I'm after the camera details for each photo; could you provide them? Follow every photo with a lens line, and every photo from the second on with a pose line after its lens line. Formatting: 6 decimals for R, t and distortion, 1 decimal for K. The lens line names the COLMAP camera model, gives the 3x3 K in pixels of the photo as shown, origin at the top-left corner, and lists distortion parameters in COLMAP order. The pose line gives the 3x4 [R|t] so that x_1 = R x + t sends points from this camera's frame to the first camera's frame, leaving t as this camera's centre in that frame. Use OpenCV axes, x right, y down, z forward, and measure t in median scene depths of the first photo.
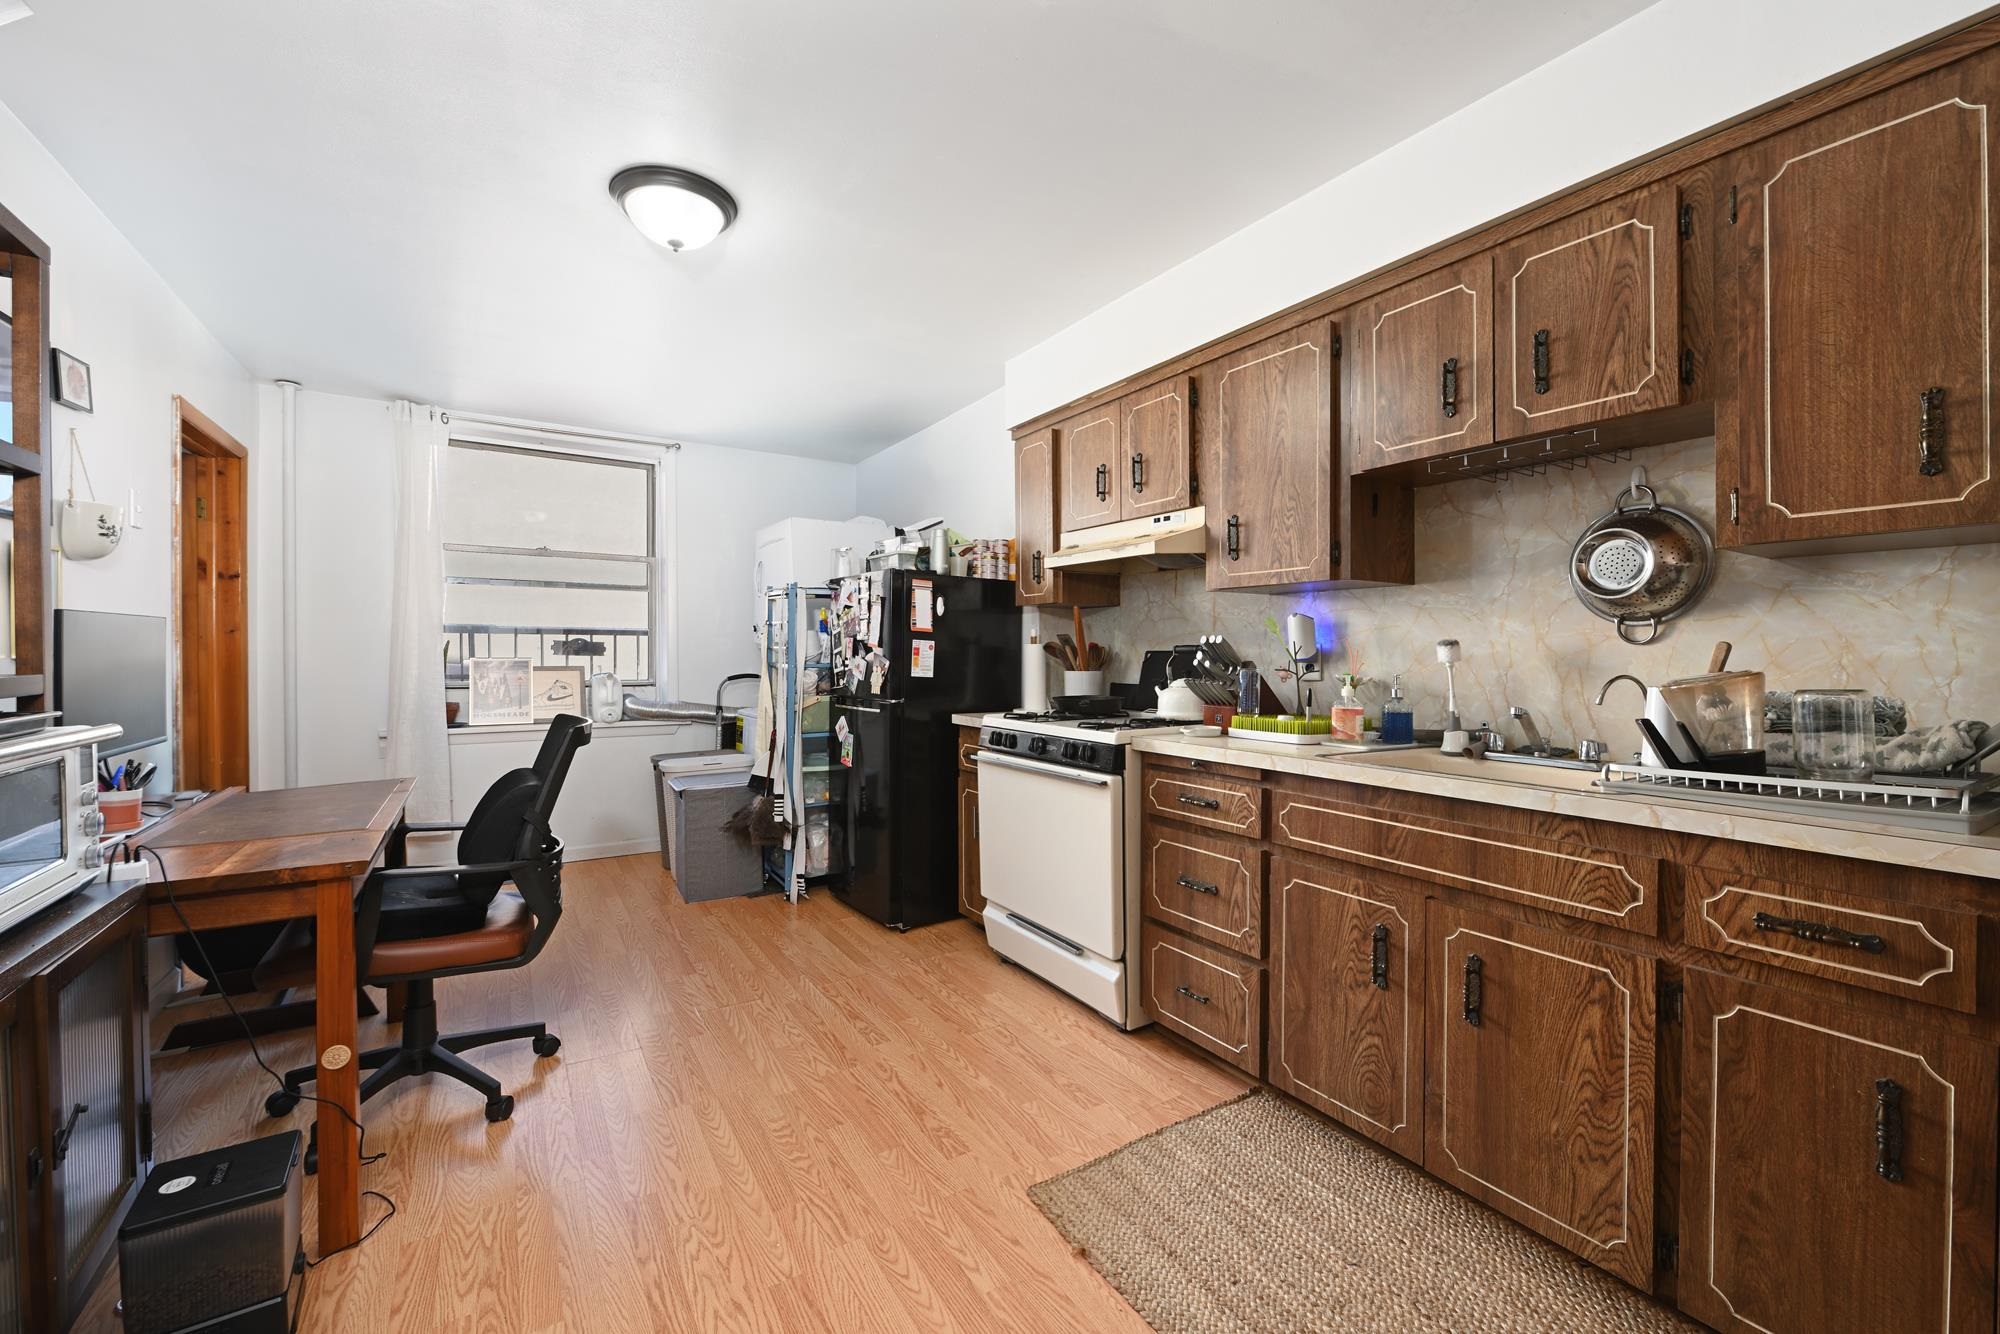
lens RADIAL K [[797.4, 0, 1005.1], [0, 797.4, 668.2], [0, 0, 1]] dist [-0.006349, -0.000457]
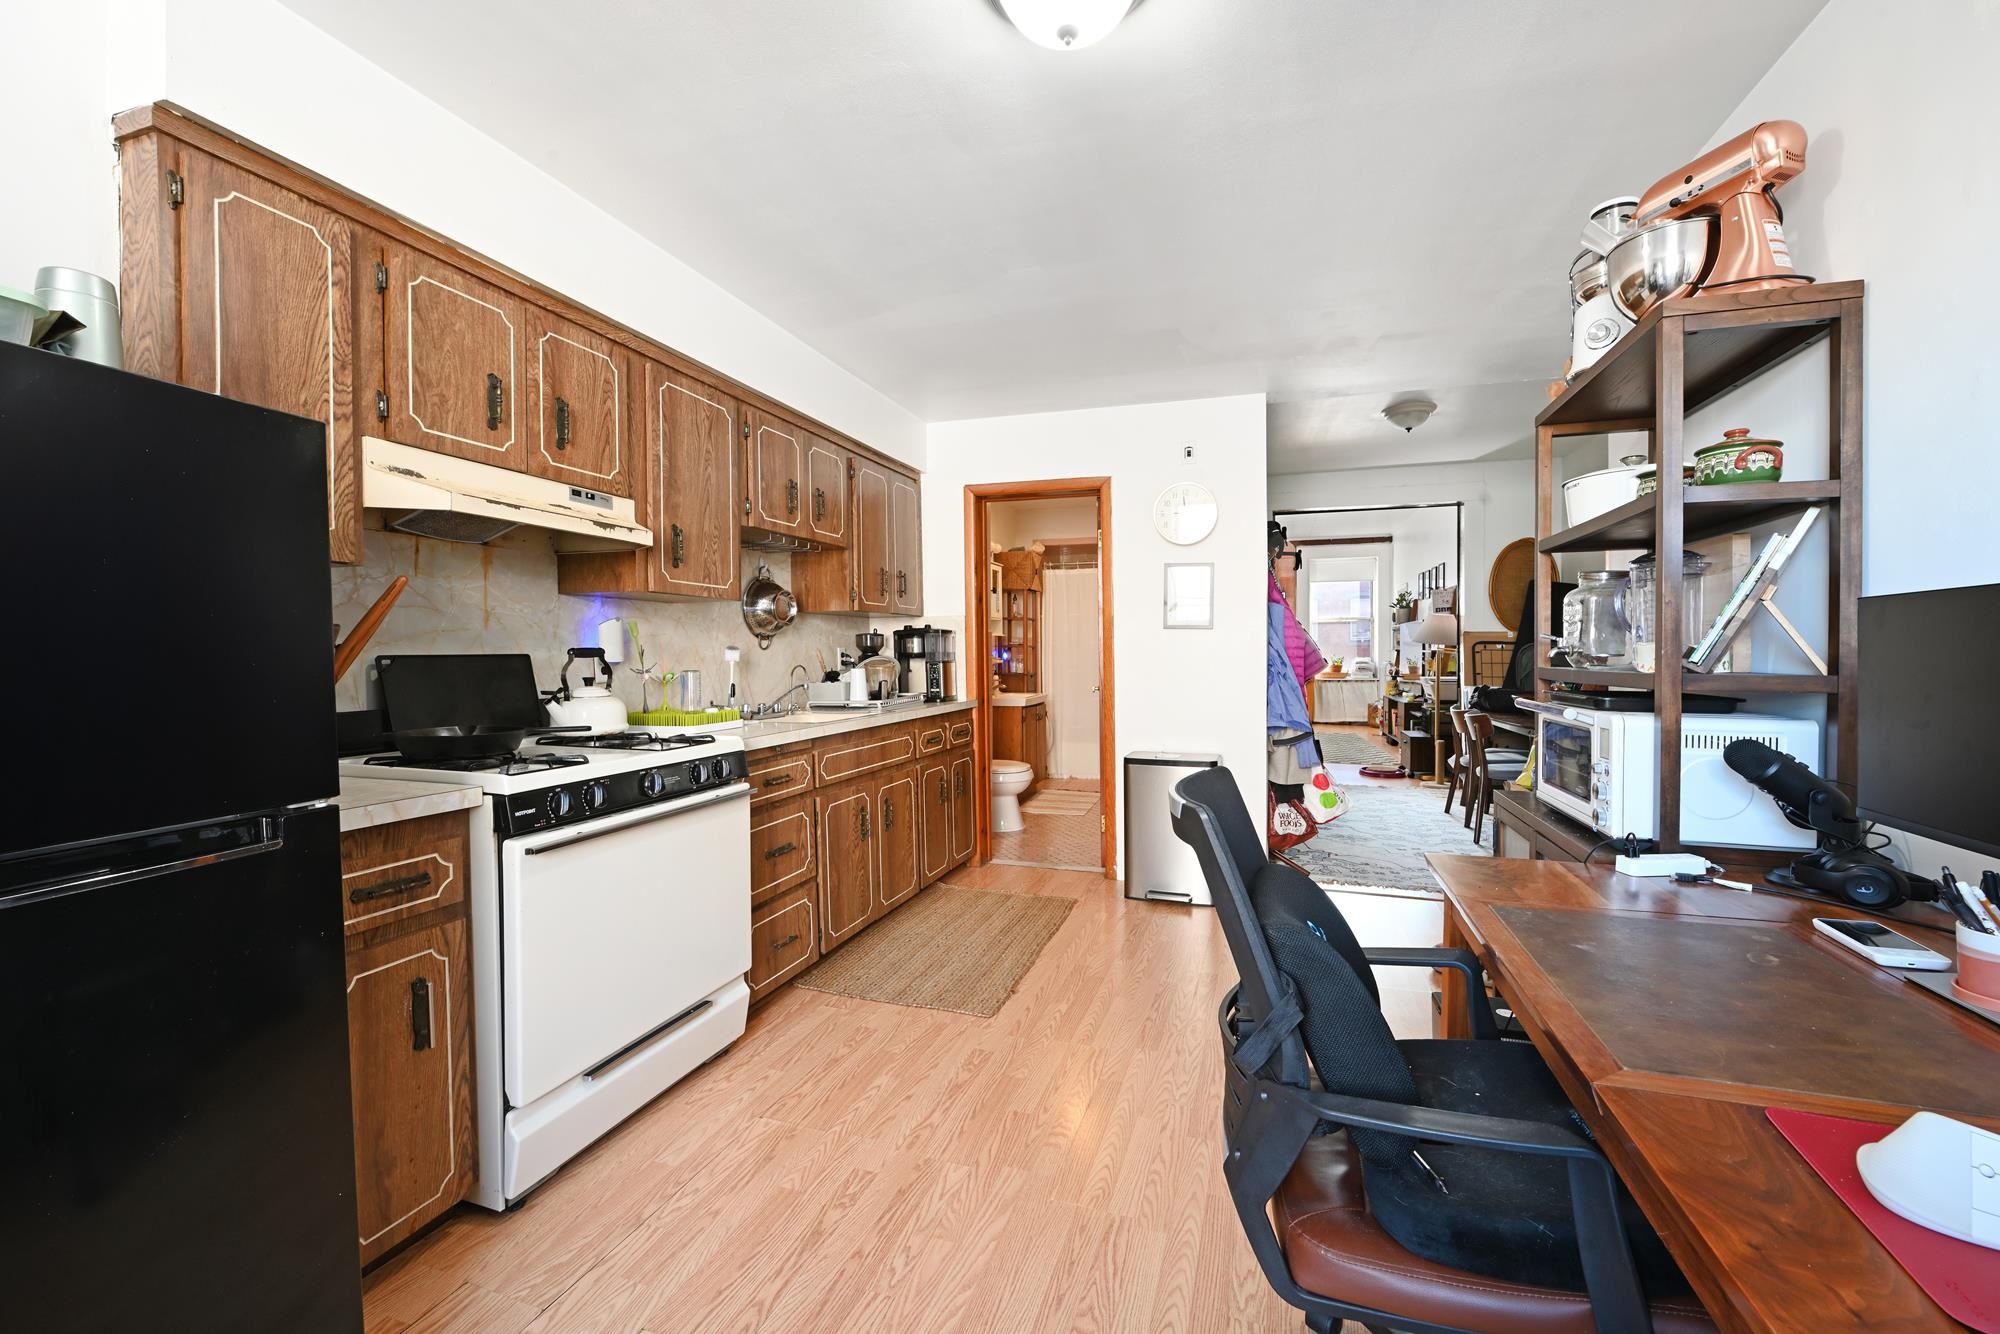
lens RADIAL K [[797.4, 0, 1015.0], [0, 797.4, 659.6], [0, 0, 1]] dist [-0.006349, -0.000457]
pose [[-0.631820, -0.006089, 0.775092, -0.851160], [0.019478, 0.999529, 0.023729, -0.032328], [-0.774871, 0.030090, -0.631403, 1.389197]]
